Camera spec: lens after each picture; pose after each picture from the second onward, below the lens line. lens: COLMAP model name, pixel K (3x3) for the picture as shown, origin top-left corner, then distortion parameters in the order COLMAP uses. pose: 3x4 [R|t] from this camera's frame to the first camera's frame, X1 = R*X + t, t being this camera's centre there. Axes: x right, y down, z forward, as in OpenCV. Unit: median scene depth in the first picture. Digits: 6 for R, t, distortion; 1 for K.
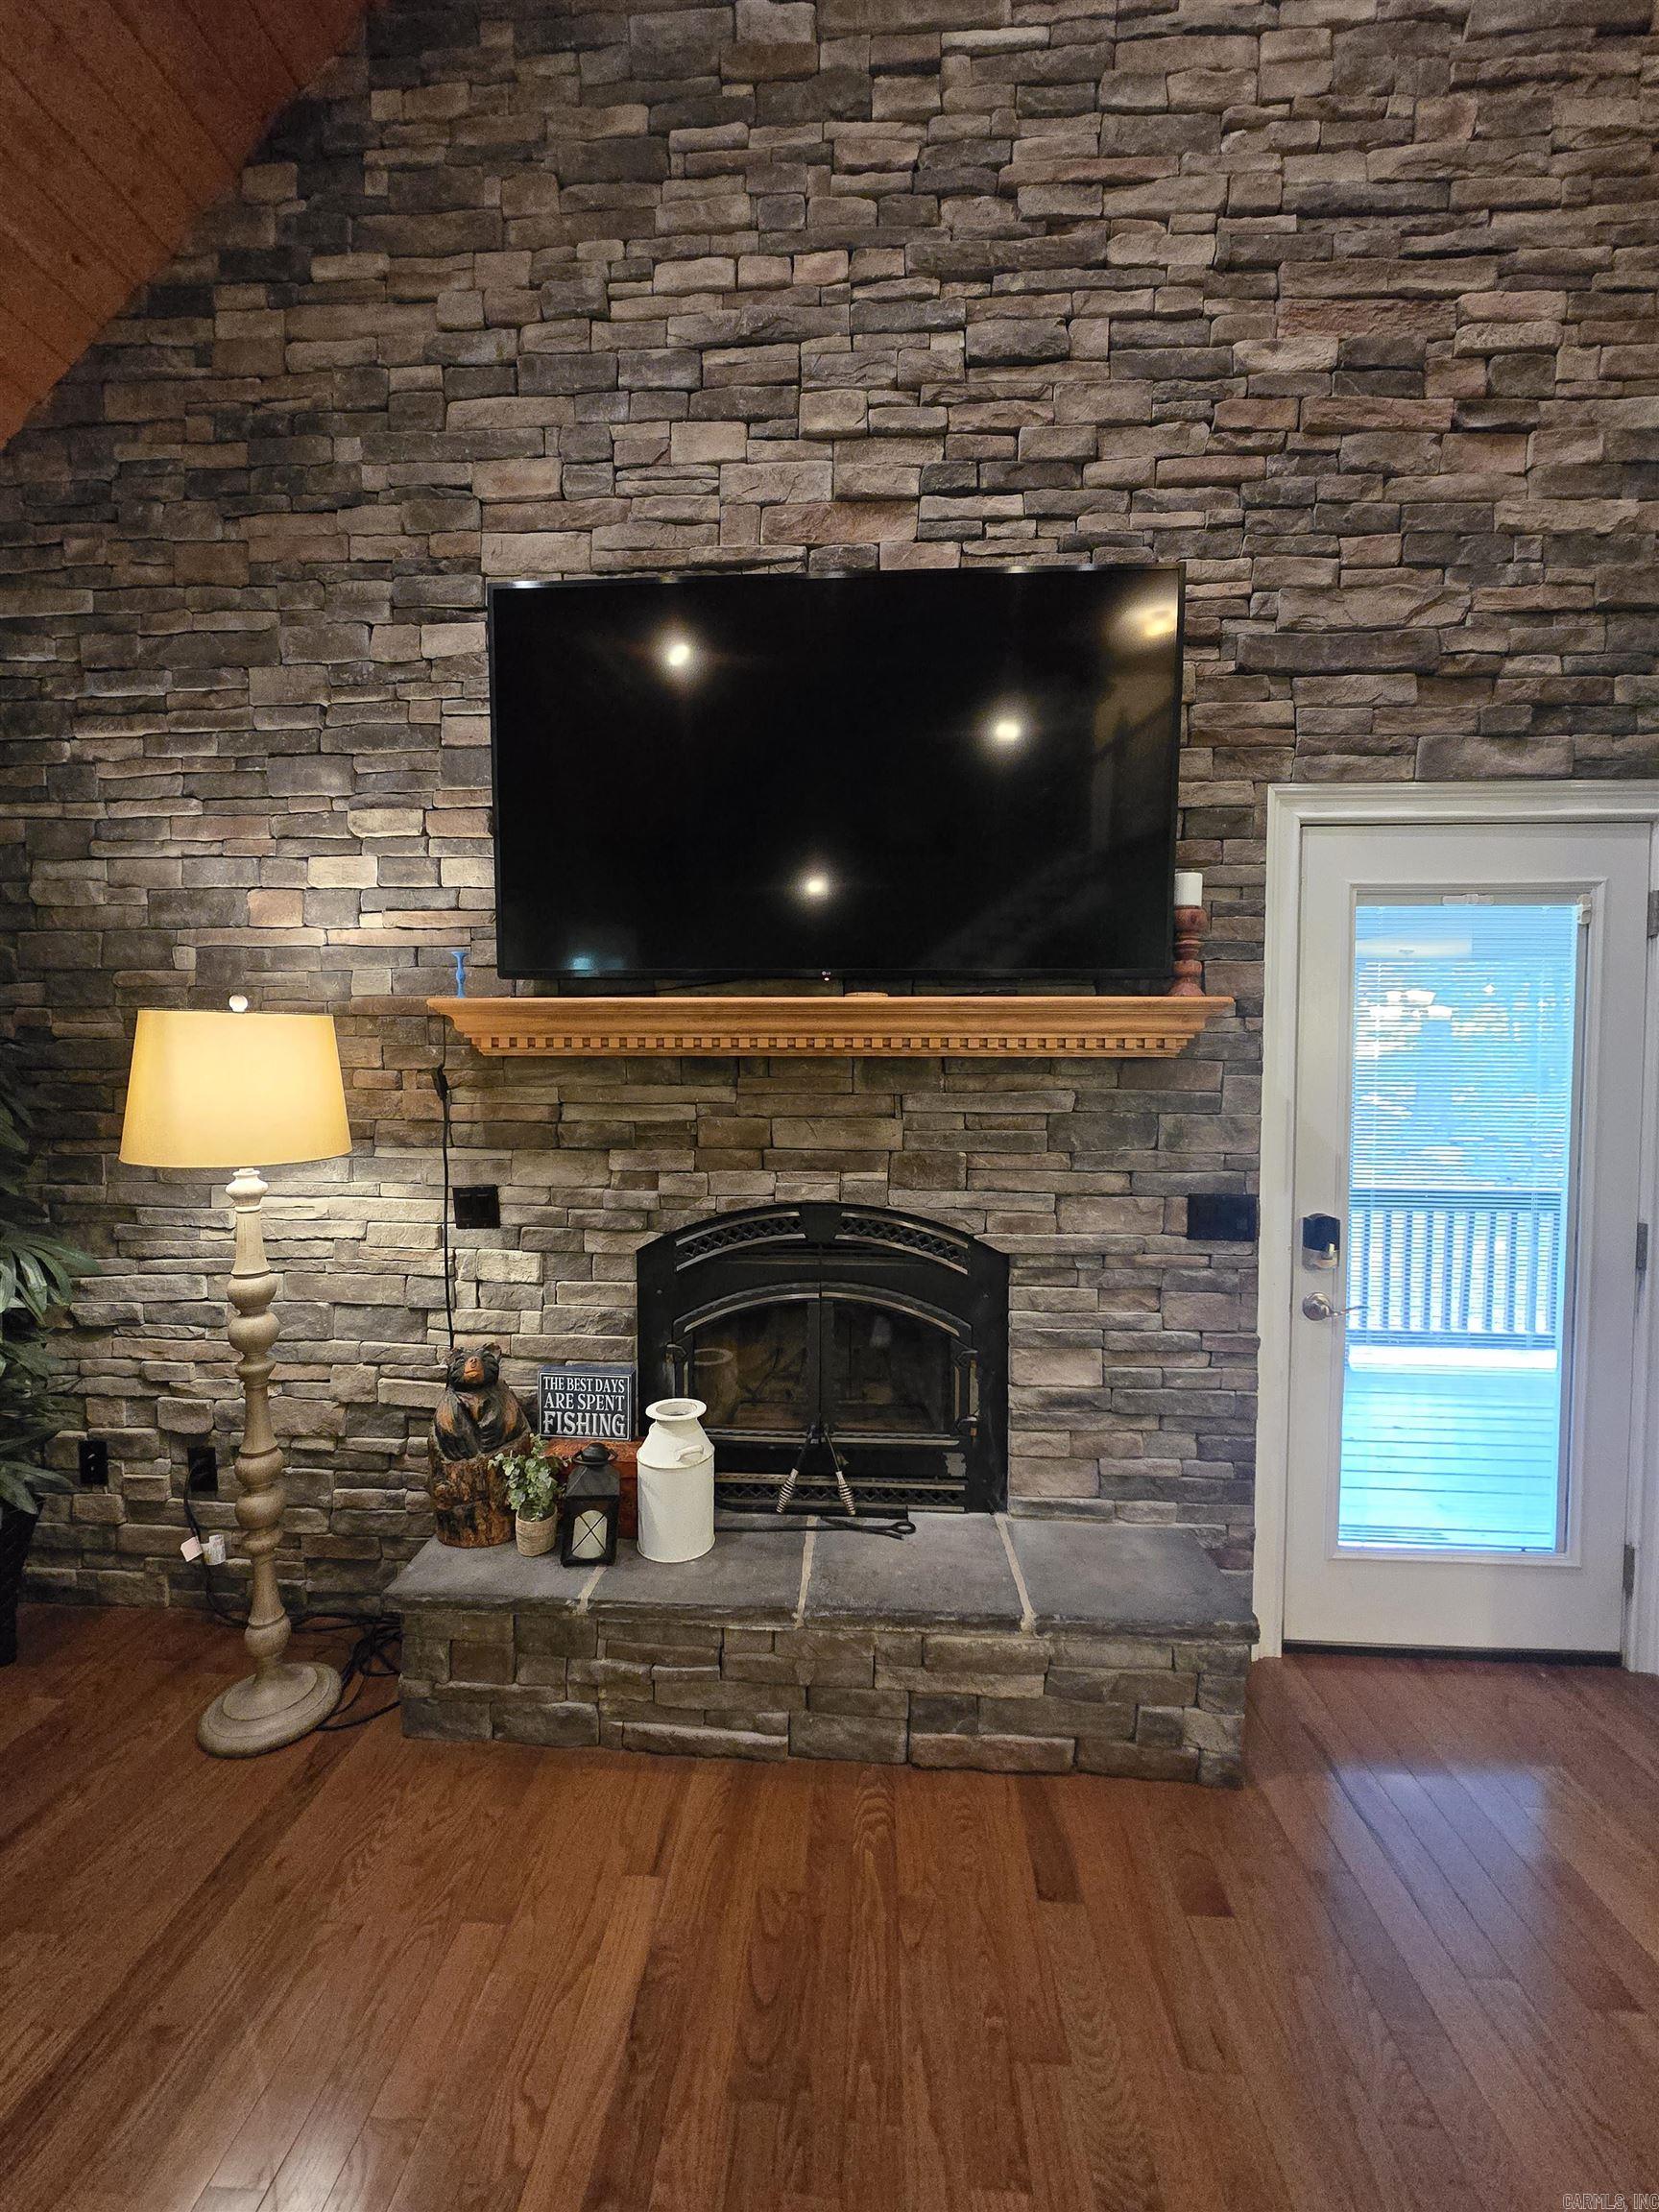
lens RADIAL K [[903.1, 0, 813.3], [0, 903.1, 1101.1], [0, 0, 1]] dist [-0.002328, -0.000123]
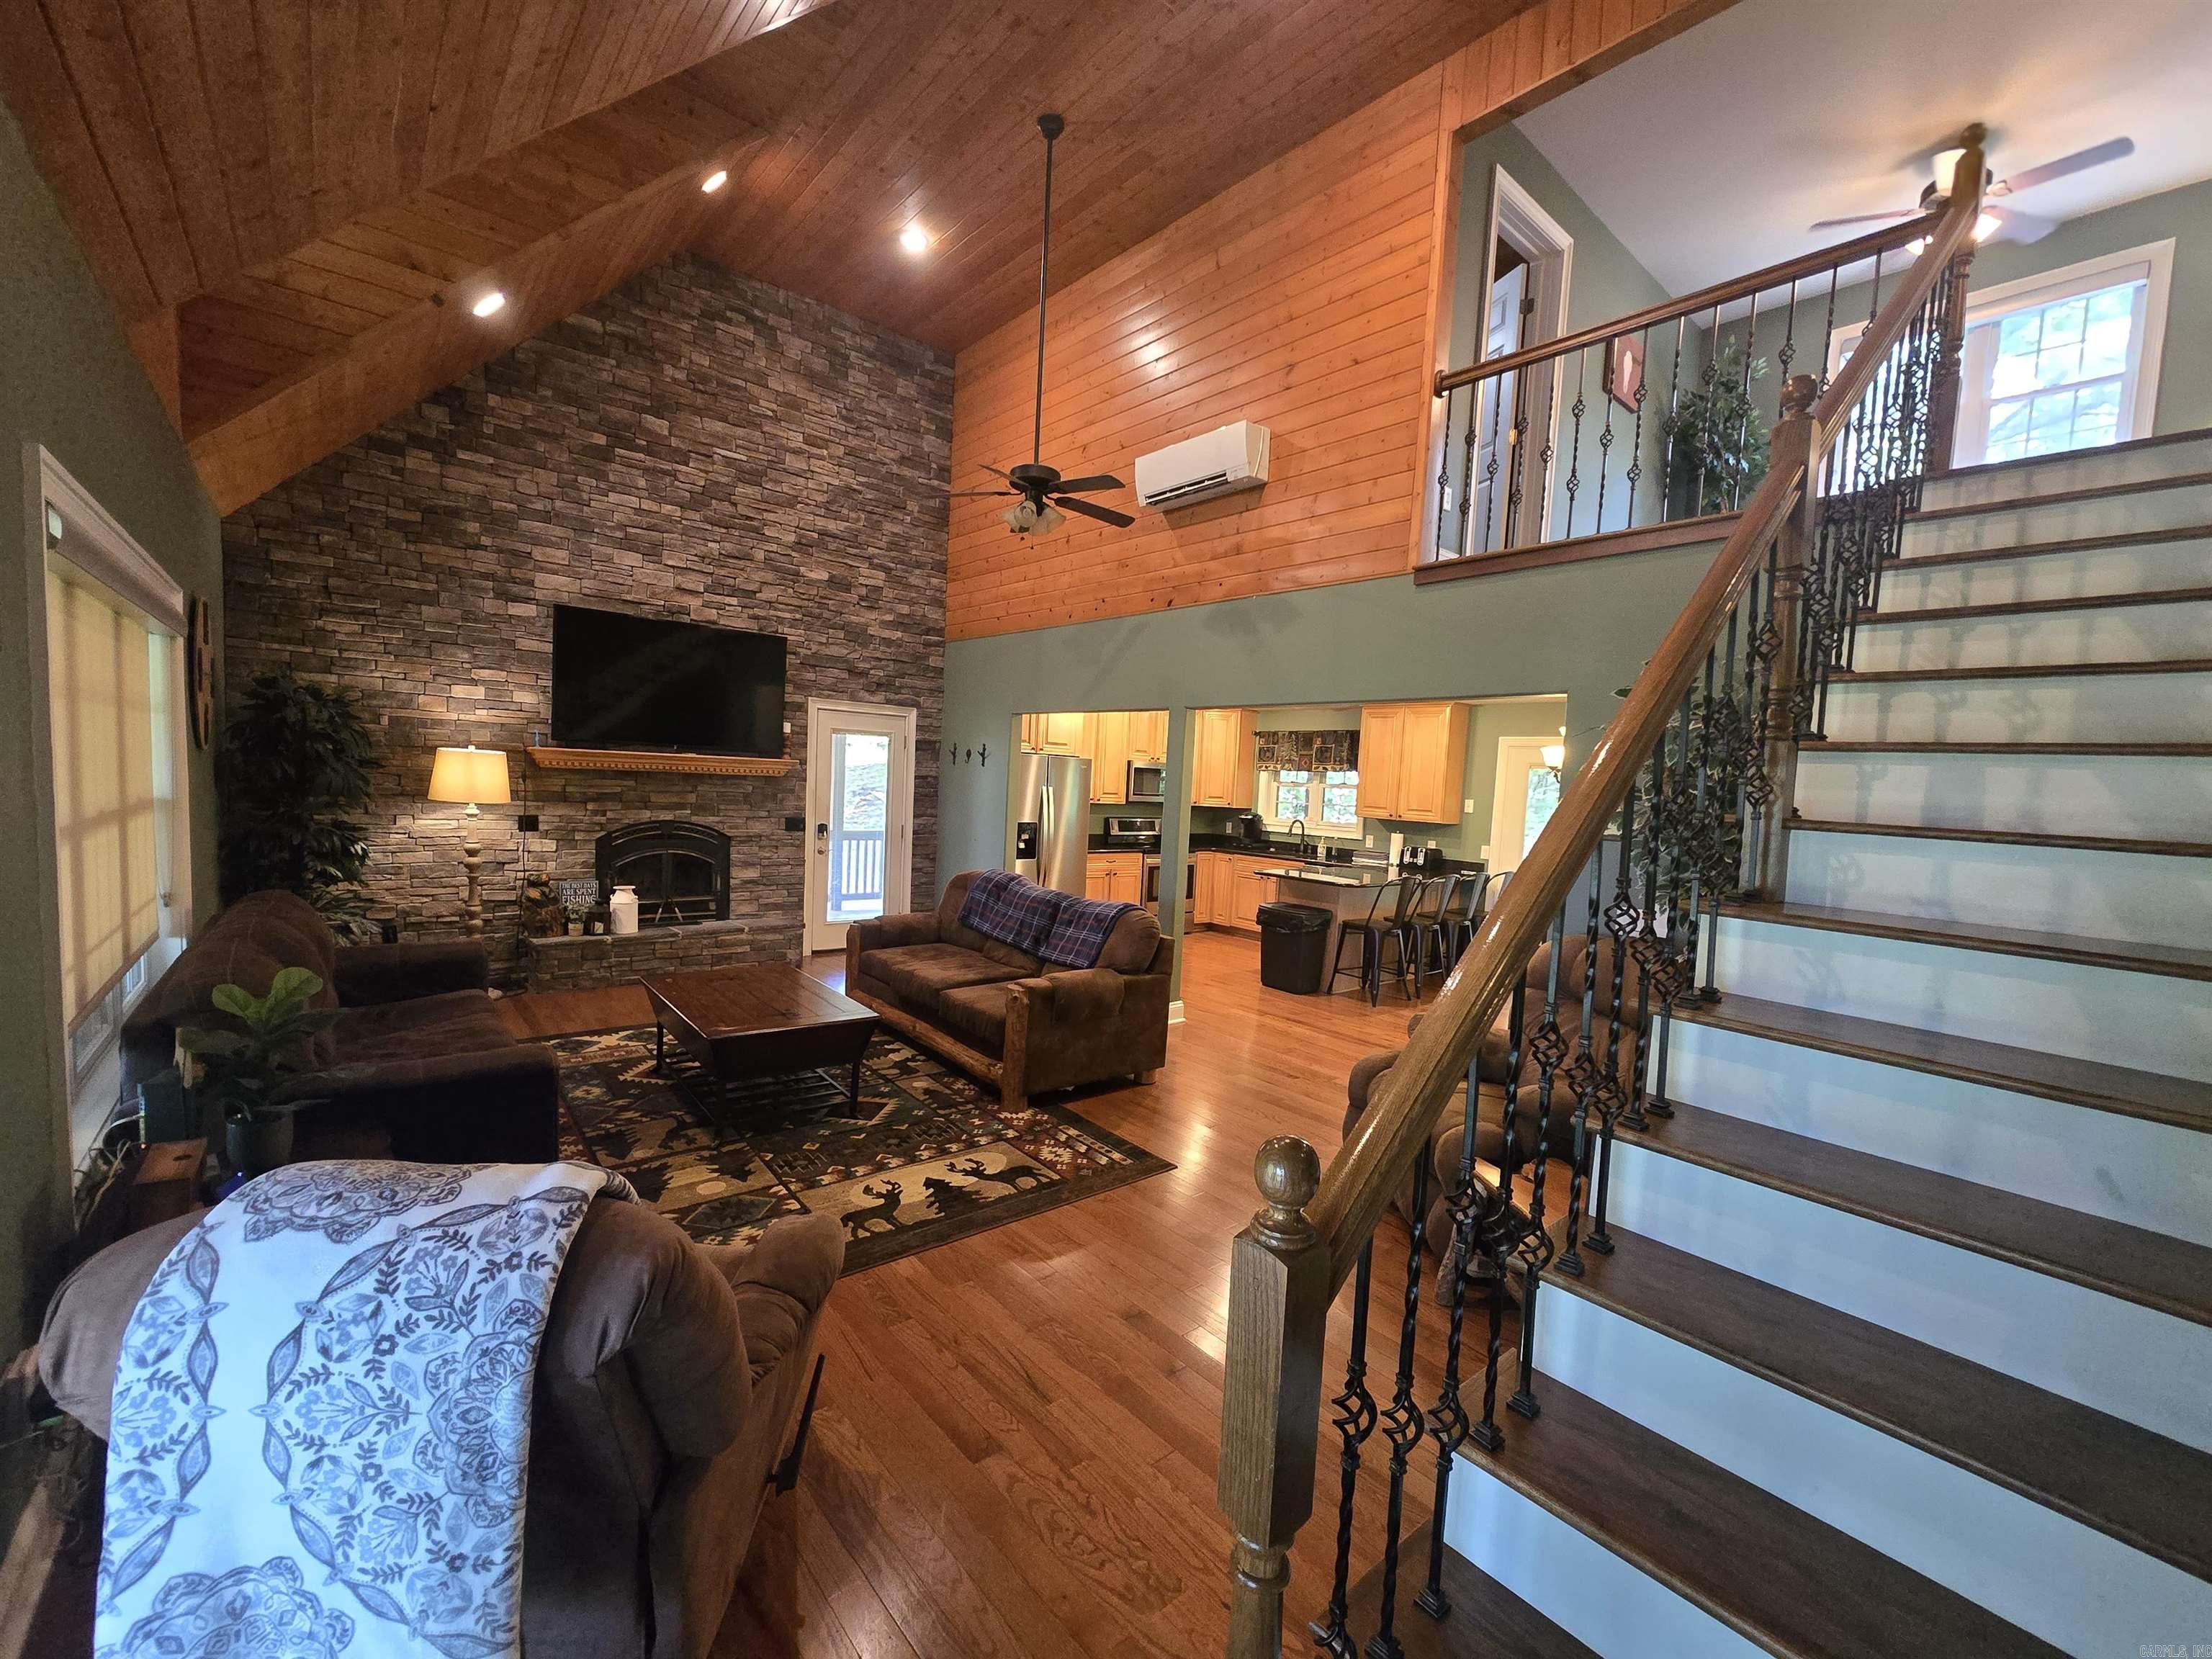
lens RADIAL K [[903.1, 0, 1096.9], [0, 903.1, 840.6], [0, 0, 1]] dist [-0.002328, -0.000123]
pose [[0.715230, -0.016783, 0.698688, -1.082647], [-0.019513, 0.998842, 0.043968, 0.019522], [-0.698617, -0.045081, 0.714074, -2.166623]]
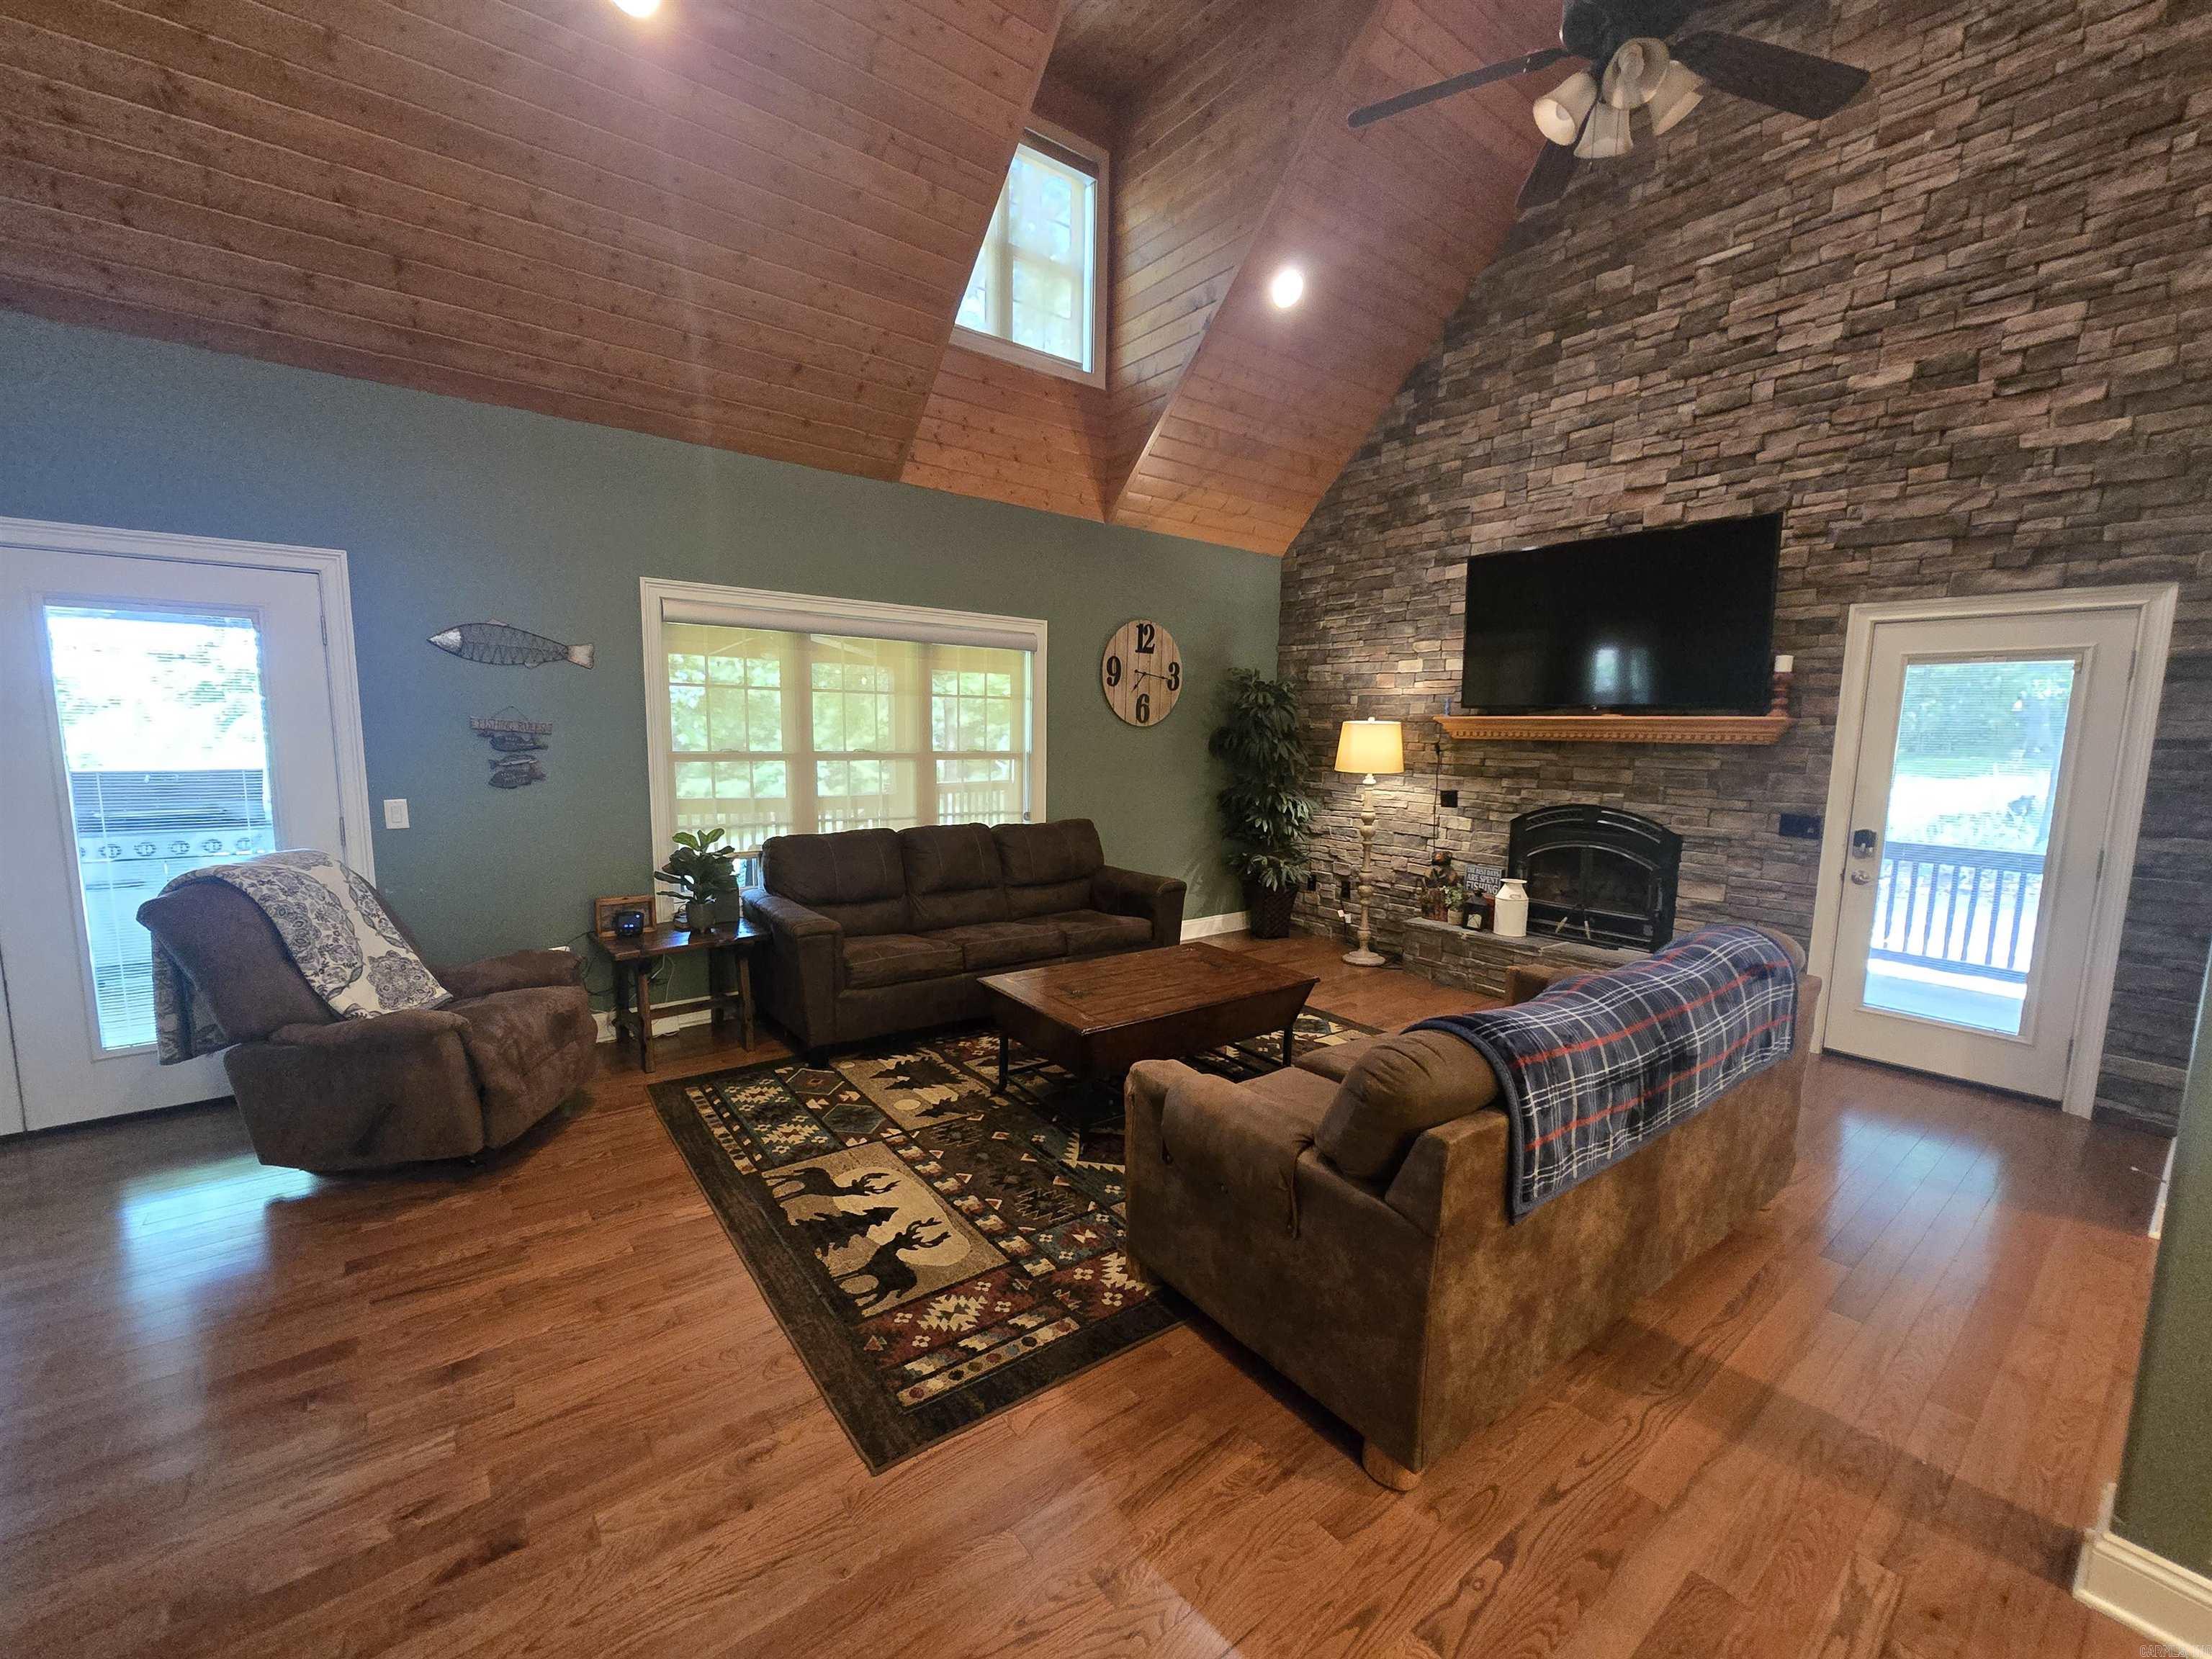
lens RADIAL K [[903.1, 0, 1102.1], [0, 903.1, 842.0], [0, 0, 1]] dist [-0.002328, -0.000123]
pose [[0.669529, 0.101114, -0.735872, 0.881303], [-0.044964, 0.994392, 0.095726, 0.042369], [0.741424, -0.031004, 0.670320, -1.468955]]
